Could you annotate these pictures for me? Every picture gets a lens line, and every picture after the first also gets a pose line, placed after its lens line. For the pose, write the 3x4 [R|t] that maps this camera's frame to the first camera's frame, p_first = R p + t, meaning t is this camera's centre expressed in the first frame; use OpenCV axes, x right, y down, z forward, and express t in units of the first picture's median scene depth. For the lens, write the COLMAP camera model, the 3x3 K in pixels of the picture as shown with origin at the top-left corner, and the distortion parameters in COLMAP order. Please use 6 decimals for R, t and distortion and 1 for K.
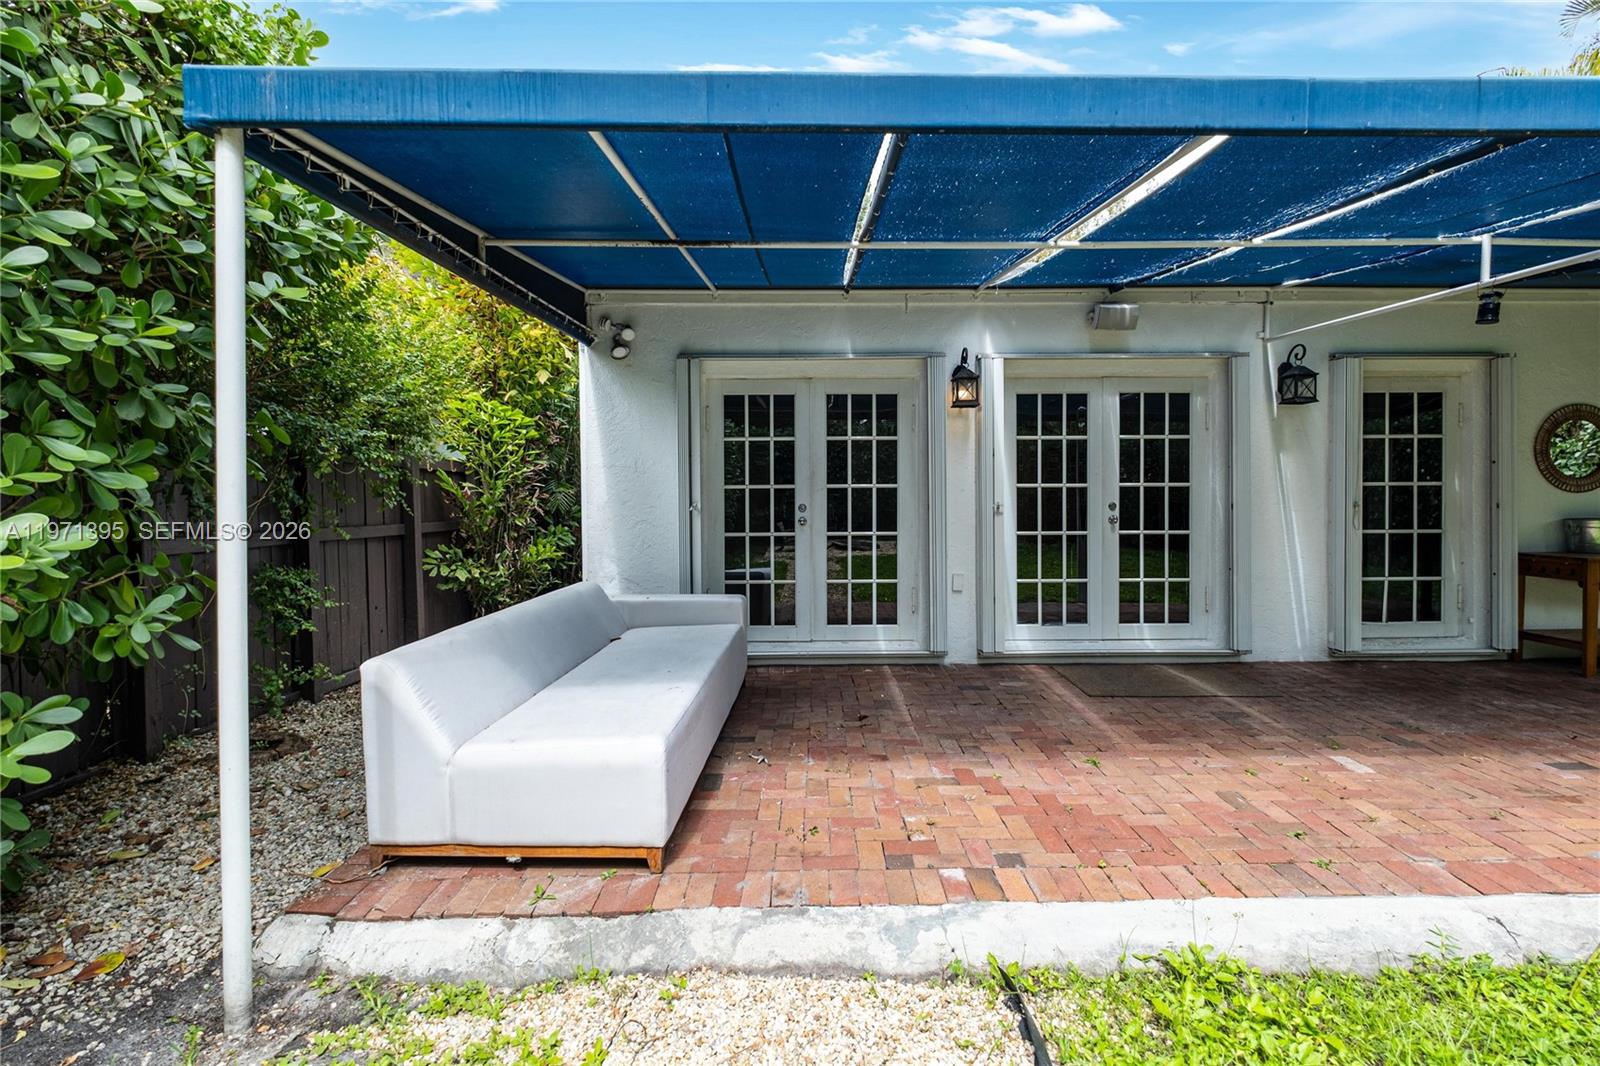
lens RADIAL K [[700.8, 0, 807.4], [0, 700.8, 515.1], [0, 0, 1]] dist [0.010704, -0.007742]
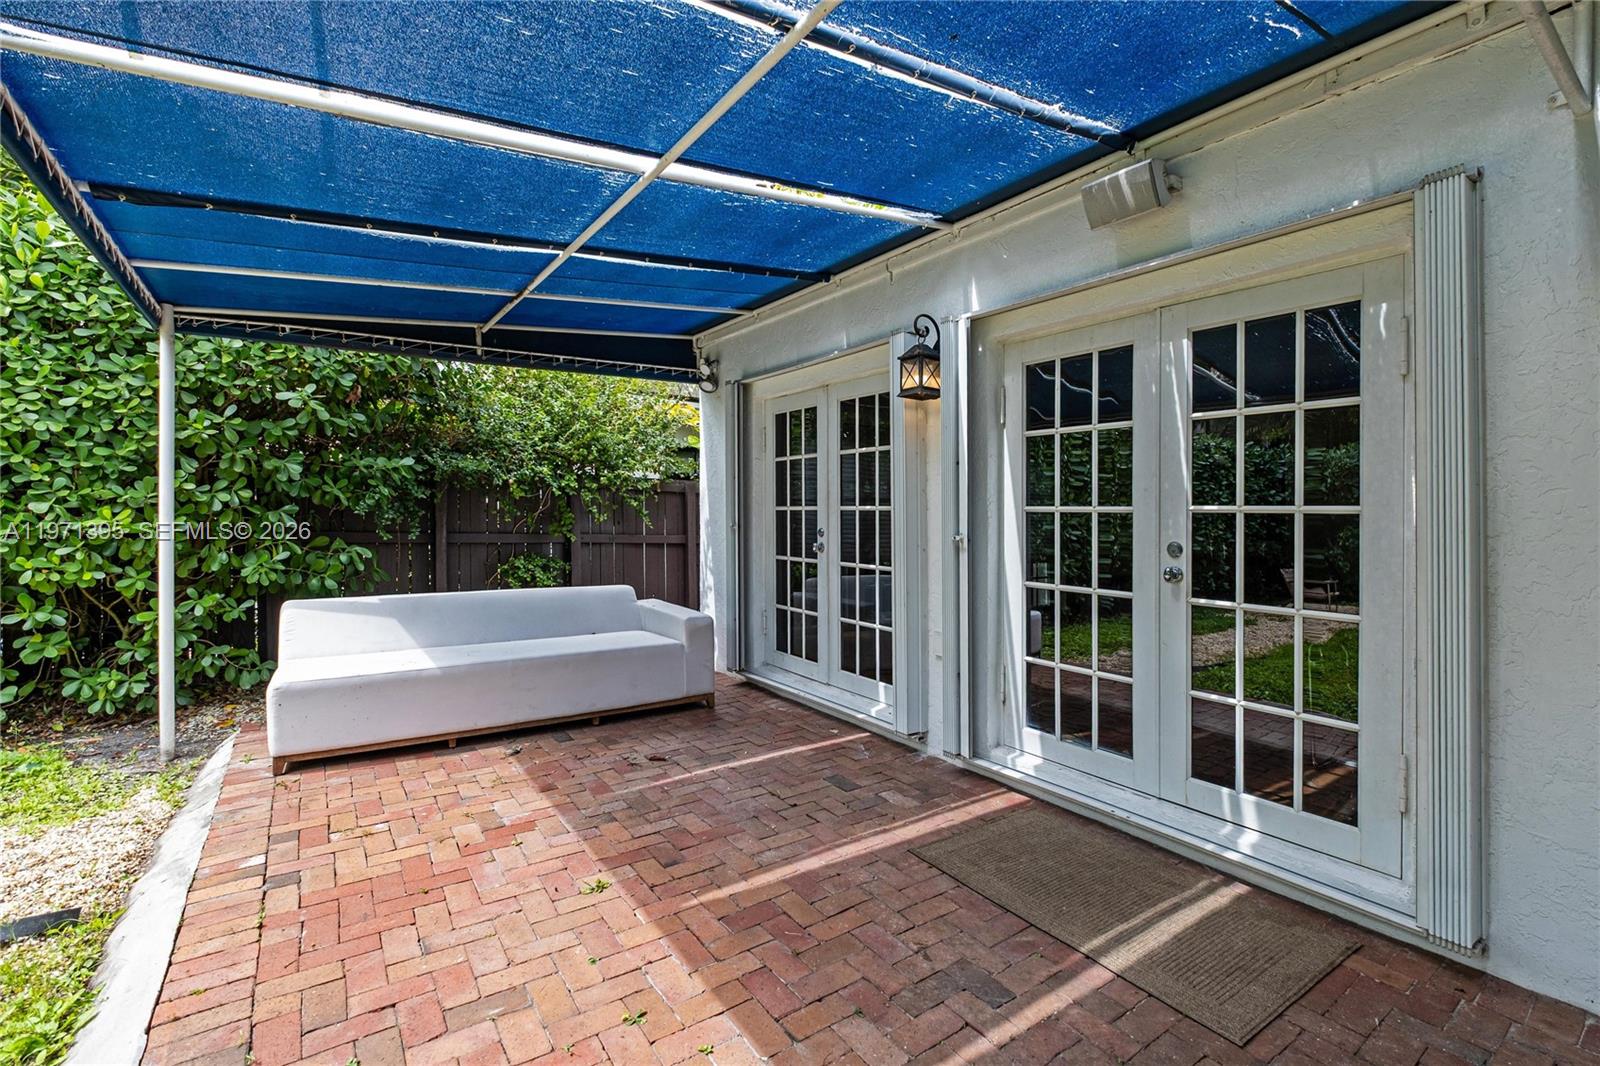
lens RADIAL K [[700.8, 0, 807.4], [0, 700.8, 515.1], [0, 0, 1]] dist [0.010704, -0.007742]
pose [[0.578735, 0.015663, -0.815365, 0.707015], [-0.044717, 0.998921, -0.012550, -0.018915], [0.814288, 0.043724, 0.578811, 0.470995]]
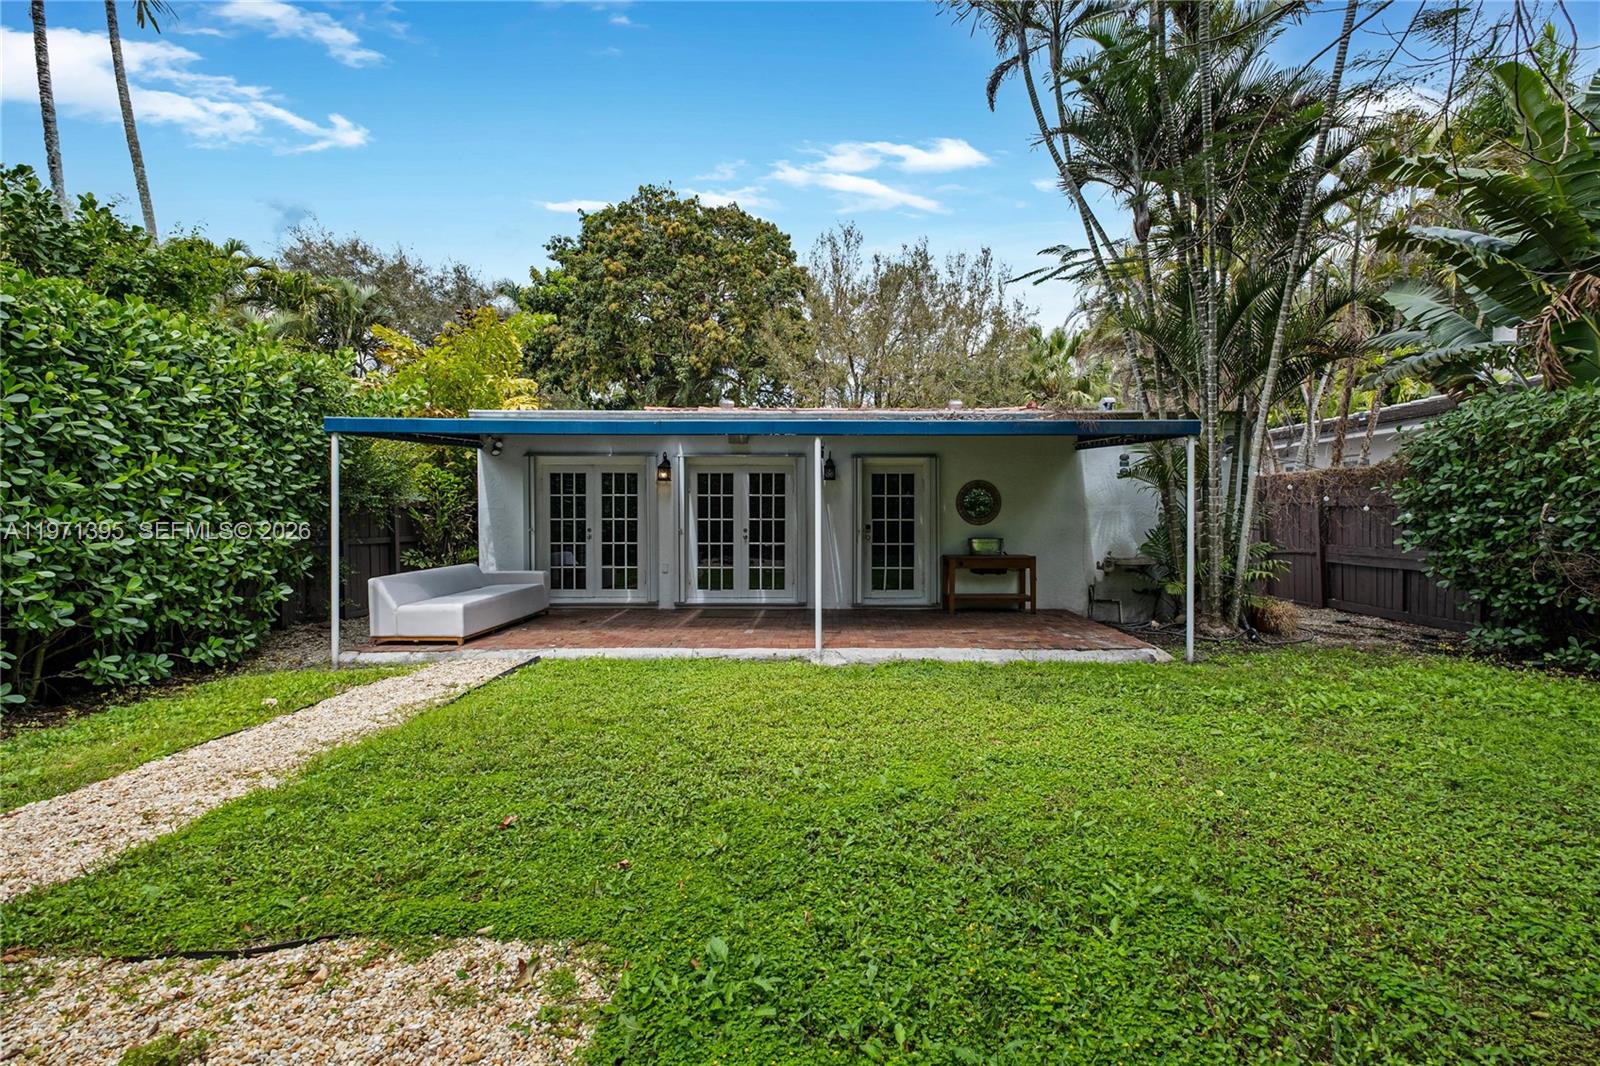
lens RADIAL K [[717.0, 0, 821.9], [0, 717.0, 531.5], [0, 0, 1]] dist [-0.000938, -0.000271]
pose [[0.999973, 0.007314, -0.000990, 0.654946], [-0.007316, 0.999971, -0.002081, -0.006210], [0.000975, 0.002088, 0.999997, -1.034198]]
